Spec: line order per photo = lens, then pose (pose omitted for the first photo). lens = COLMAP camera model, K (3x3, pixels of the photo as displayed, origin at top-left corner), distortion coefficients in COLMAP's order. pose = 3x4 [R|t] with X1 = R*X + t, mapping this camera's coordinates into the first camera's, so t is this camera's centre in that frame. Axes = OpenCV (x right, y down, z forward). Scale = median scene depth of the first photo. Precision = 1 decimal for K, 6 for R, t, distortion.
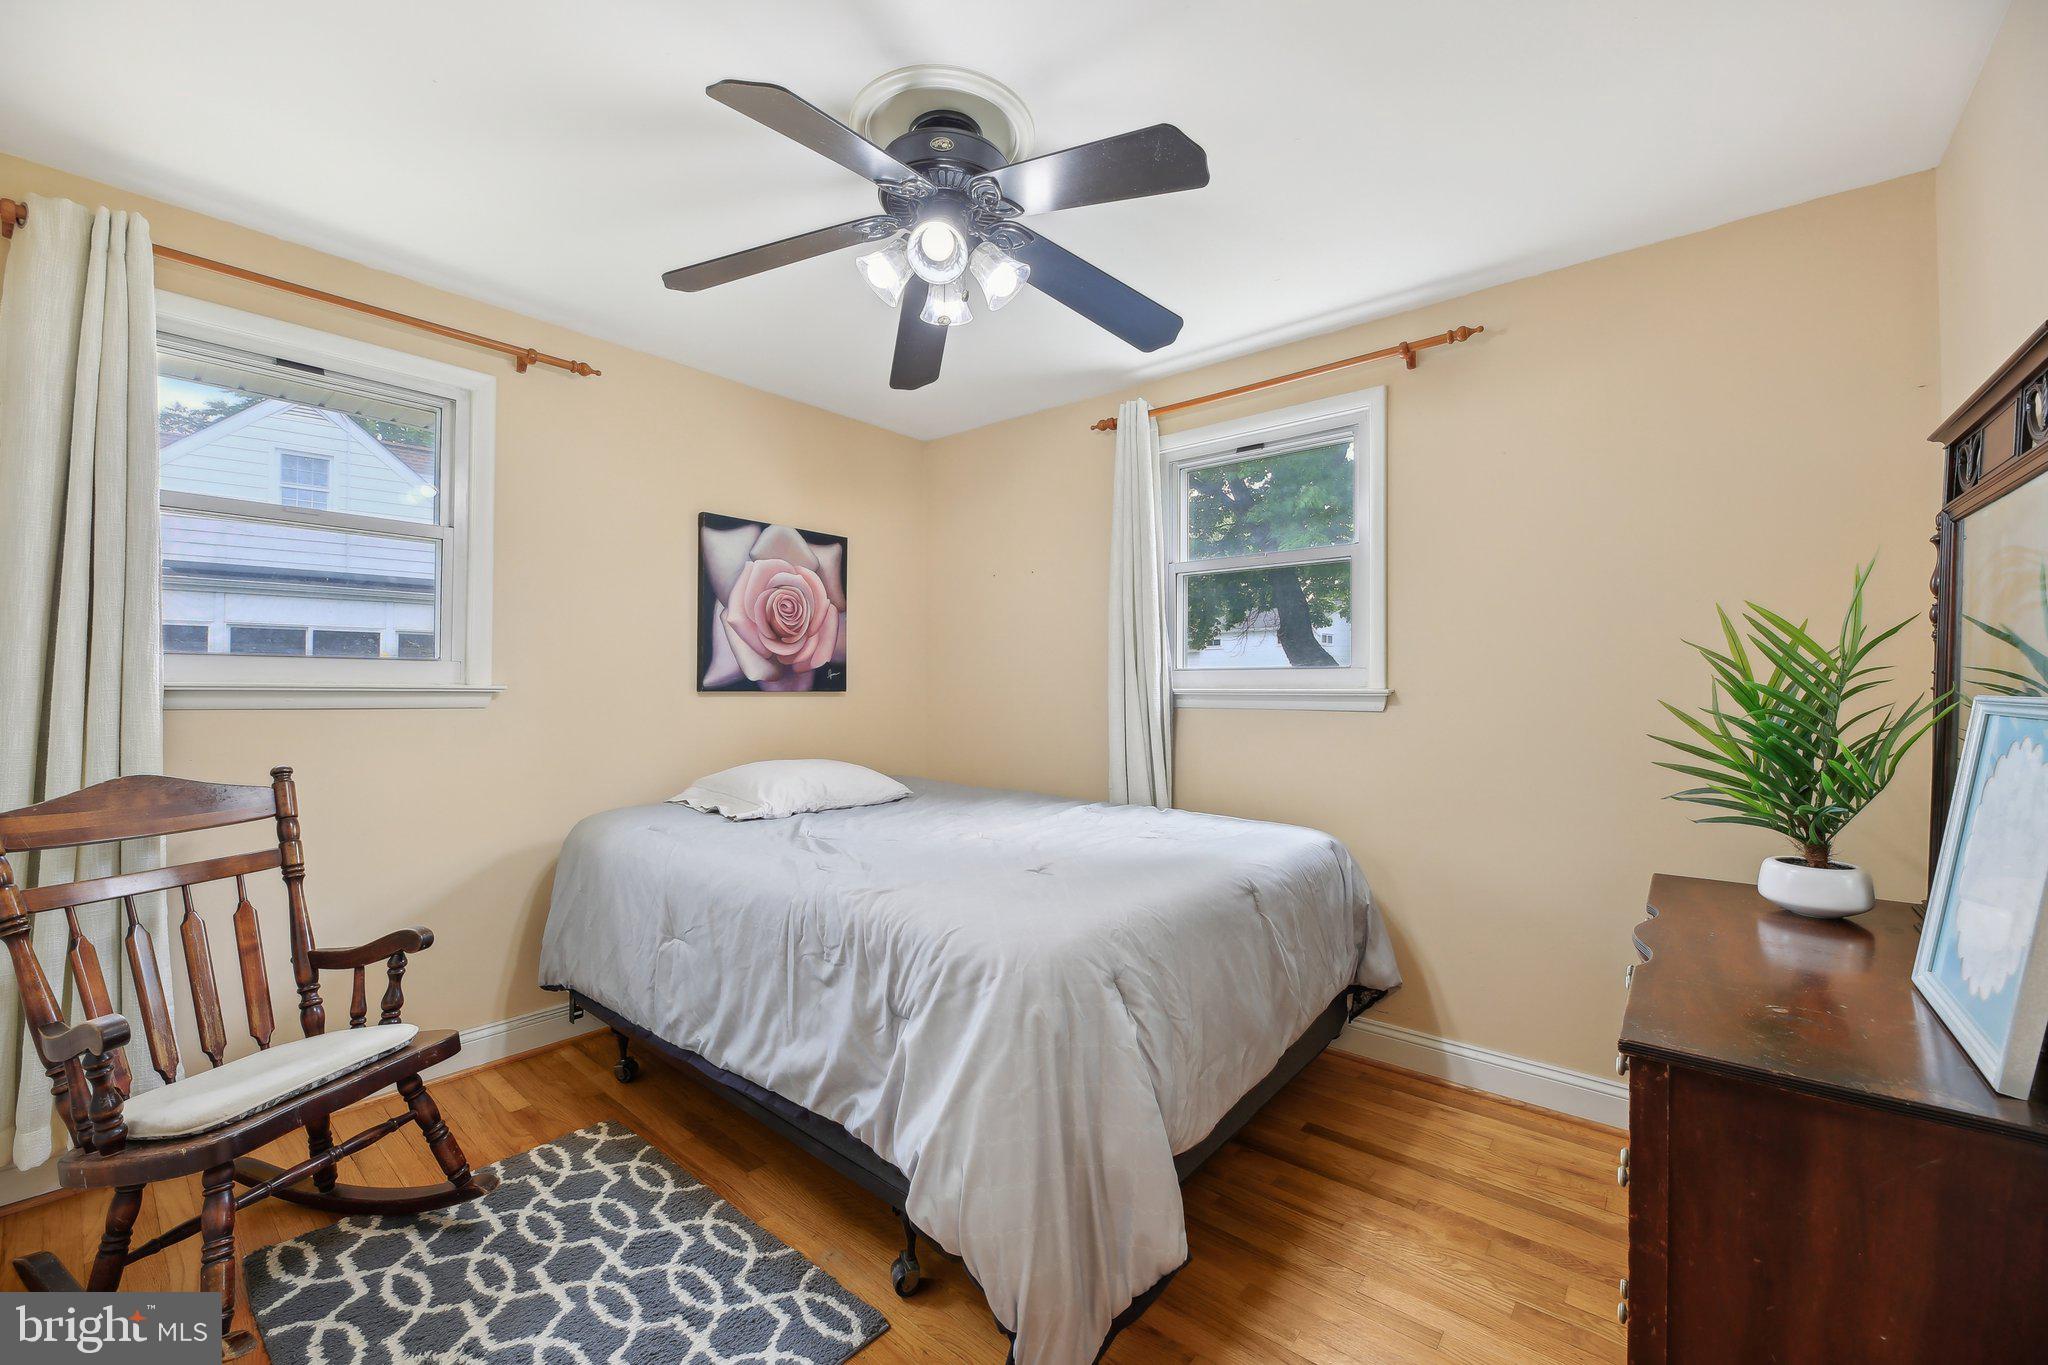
lens RADIAL K [[831.1, 0, 1012.6], [0, 831.1, 683.2], [0, 0, 1]] dist [-0.002309, -0.002929]
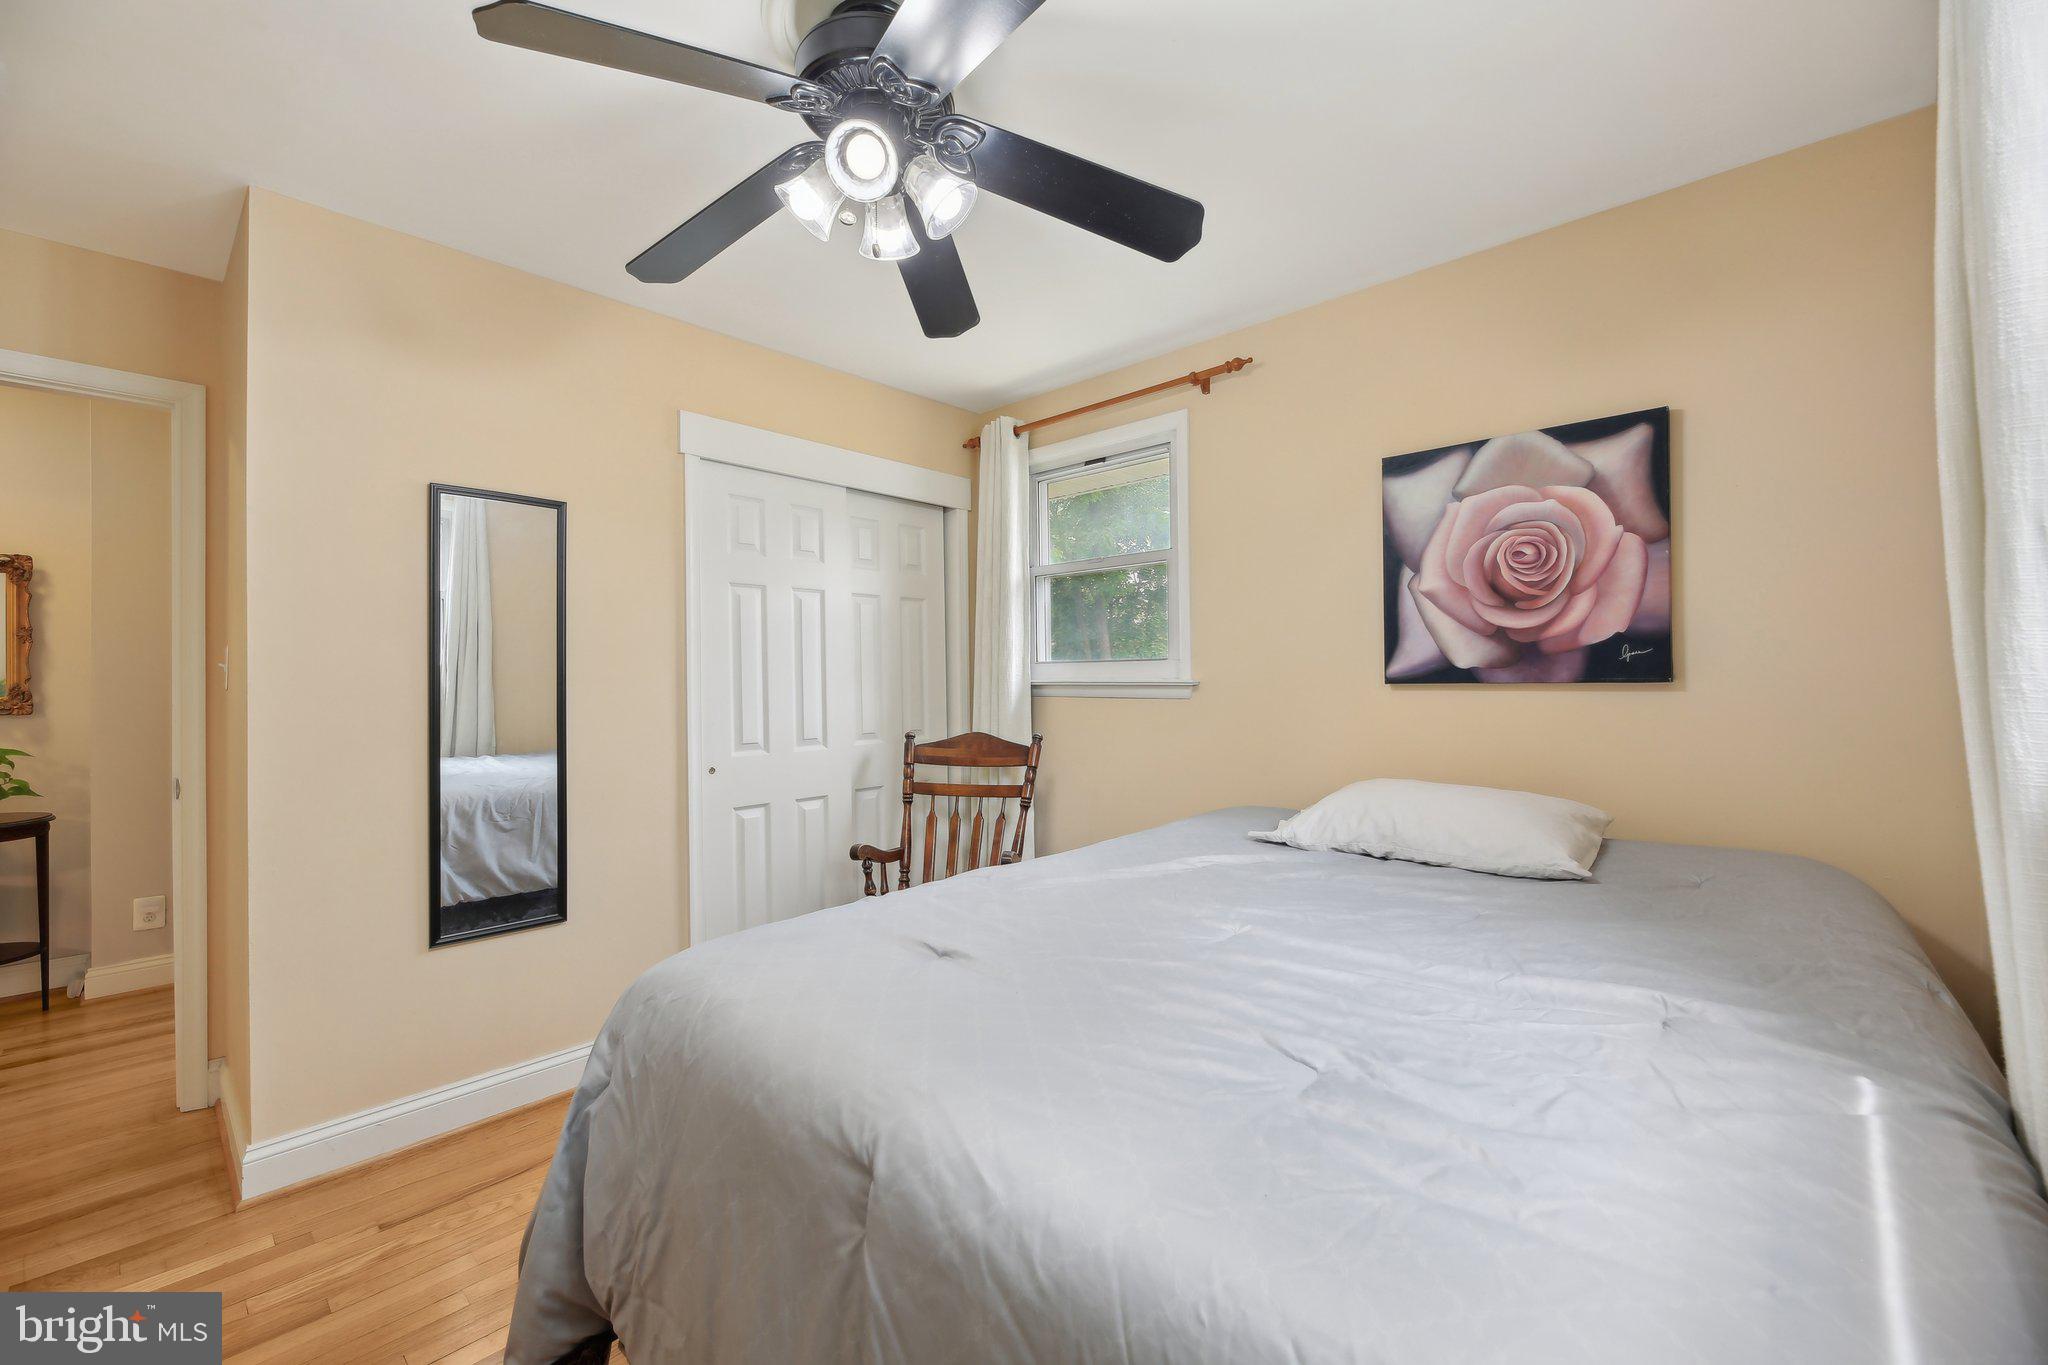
lens RADIAL K [[831.1, 0, 1018.7], [0, 831.1, 678.0], [0, 0, 1]] dist [-0.002309, -0.002929]
pose [[-0.048287, -0.007800, -0.998803, 0.411986], [0.016666, 0.999824, -0.008614, 0.005374], [0.998694, -0.017062, -0.048148, 0.641651]]
